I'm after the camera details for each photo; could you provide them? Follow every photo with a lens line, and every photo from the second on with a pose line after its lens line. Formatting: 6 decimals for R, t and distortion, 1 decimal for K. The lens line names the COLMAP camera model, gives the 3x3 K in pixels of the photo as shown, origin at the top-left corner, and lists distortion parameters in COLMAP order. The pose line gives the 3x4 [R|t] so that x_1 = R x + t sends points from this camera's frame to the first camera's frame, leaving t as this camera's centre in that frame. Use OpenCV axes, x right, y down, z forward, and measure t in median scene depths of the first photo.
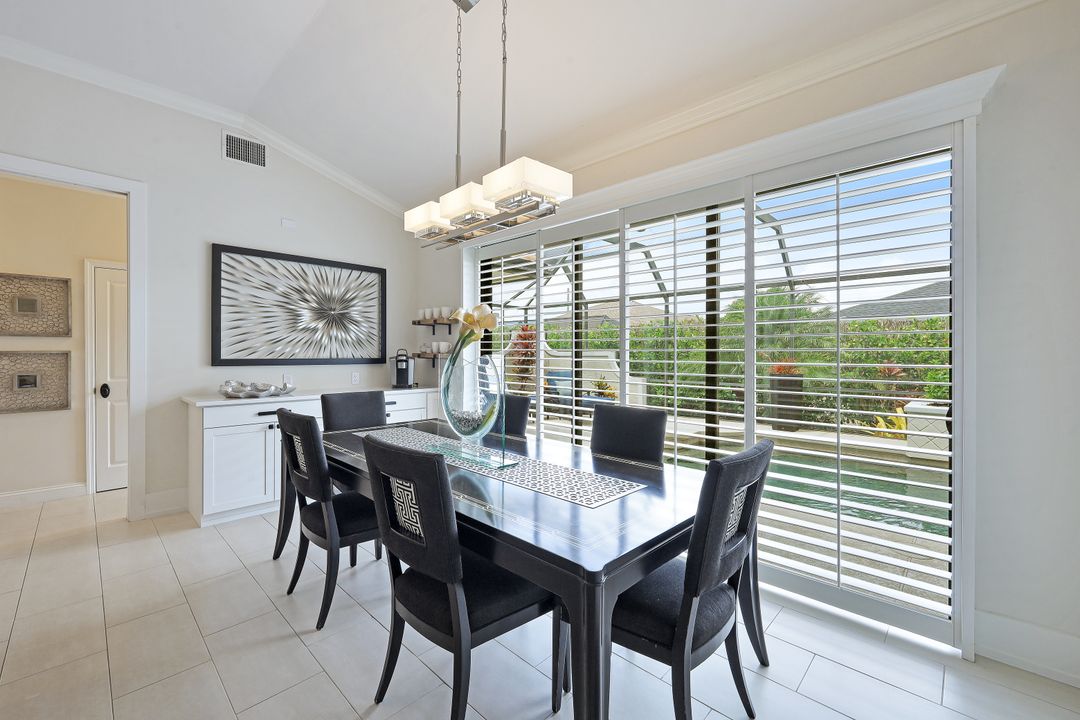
lens RADIAL K [[450.3, 0, 538.6], [0, 450.3, 354.3], [0, 0, 1]] dist [0.000662, -0.000094]
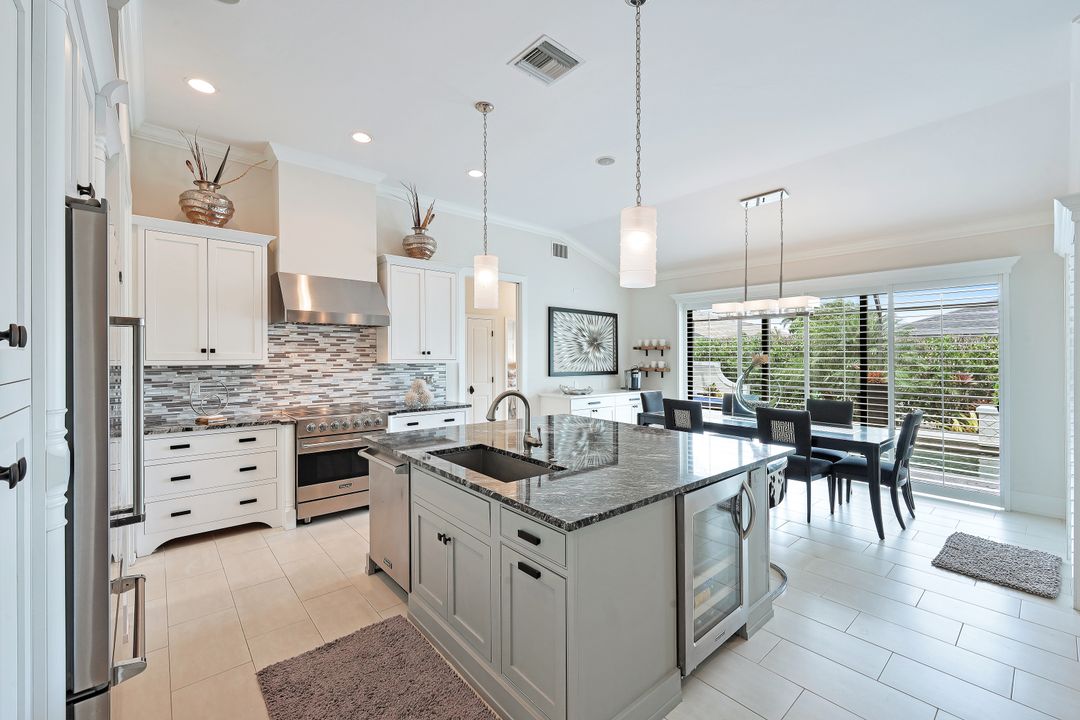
lens RADIAL K [[445.3, 0, 540.5], [0, 445.3, 355.9], [0, 0, 1]] dist [-0.000710, 0.000104]
pose [[0.996383, 0.002419, -0.084946, -0.574501], [-0.002757, 0.999989, -0.003865, -0.044114], [0.084936, 0.004085, 0.996378, -0.686686]]
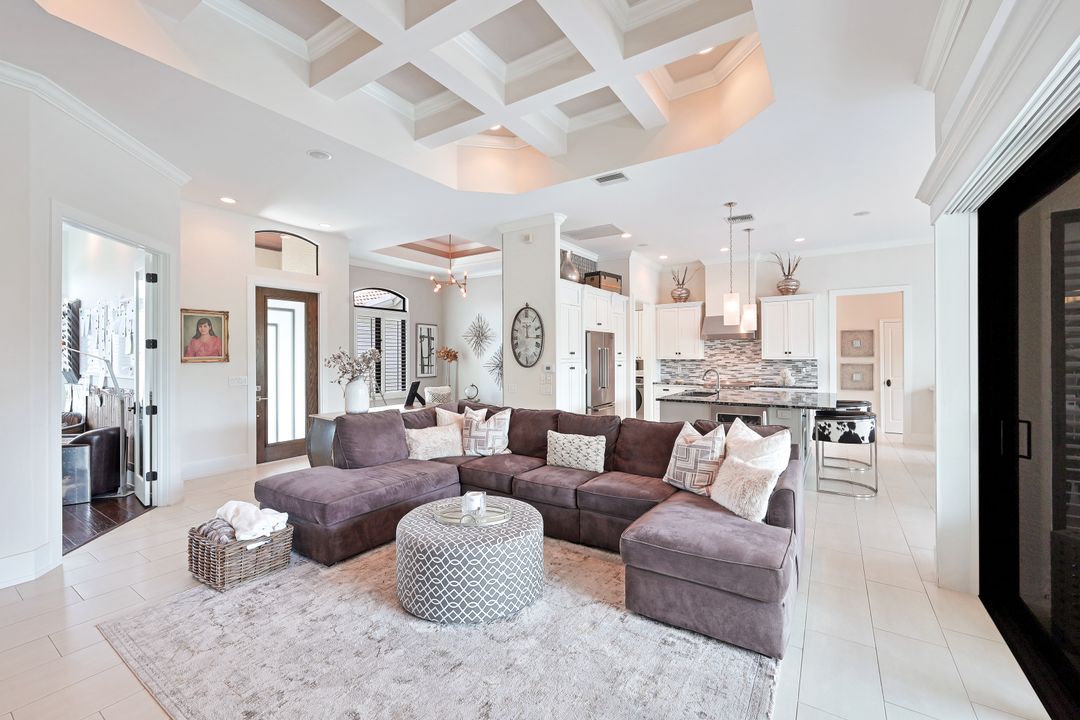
lens RADIAL K [[441.8, 0, 534.0], [0, 441.8, 354.6], [0, 0, 1]] dist [0.000001, -0.000126]
pose [[0.178047, -0.003224, -0.984017, 0.729159], [0.001183, 0.999995, -0.003062, -0.044175], [0.984021, -0.000618, 0.178050, -0.949986]]
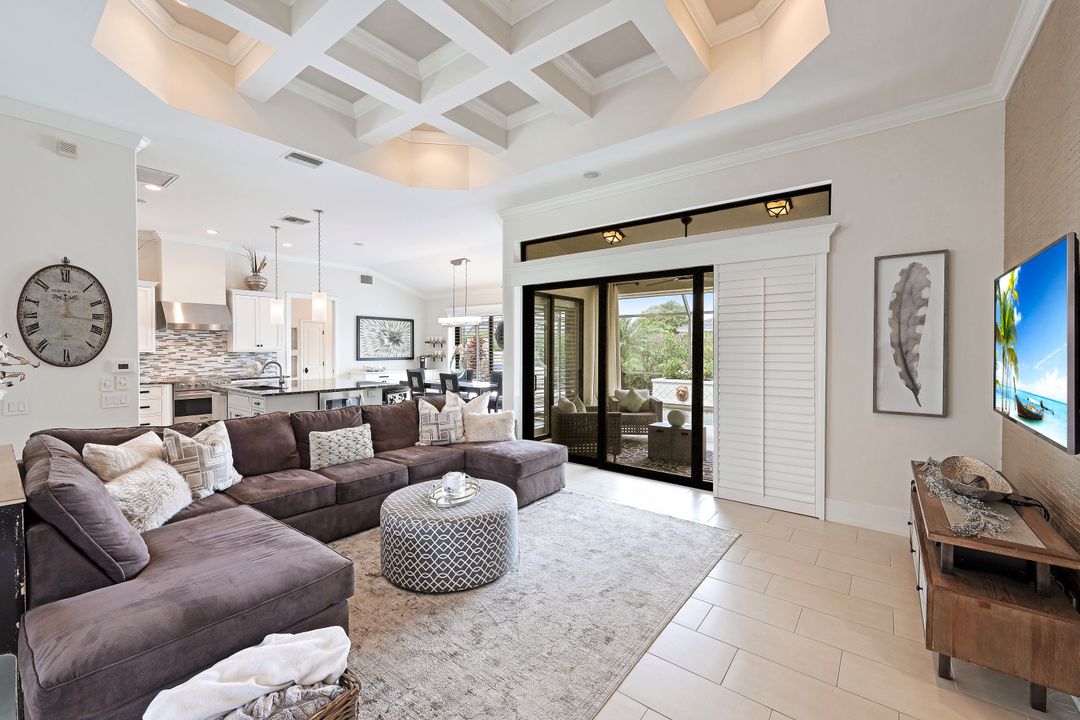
lens RADIAL K [[444.9, 0, 539.2], [0, 444.9, 349.1], [0, 0, 1]] dist [-0.000217, -0.000138]
pose [[0.994648, 0.000997, 0.103317, 0.091774], [-0.000981, 0.999999, -0.000209, -0.041629], [-0.103317, 0.000107, 0.994648, -1.696681]]
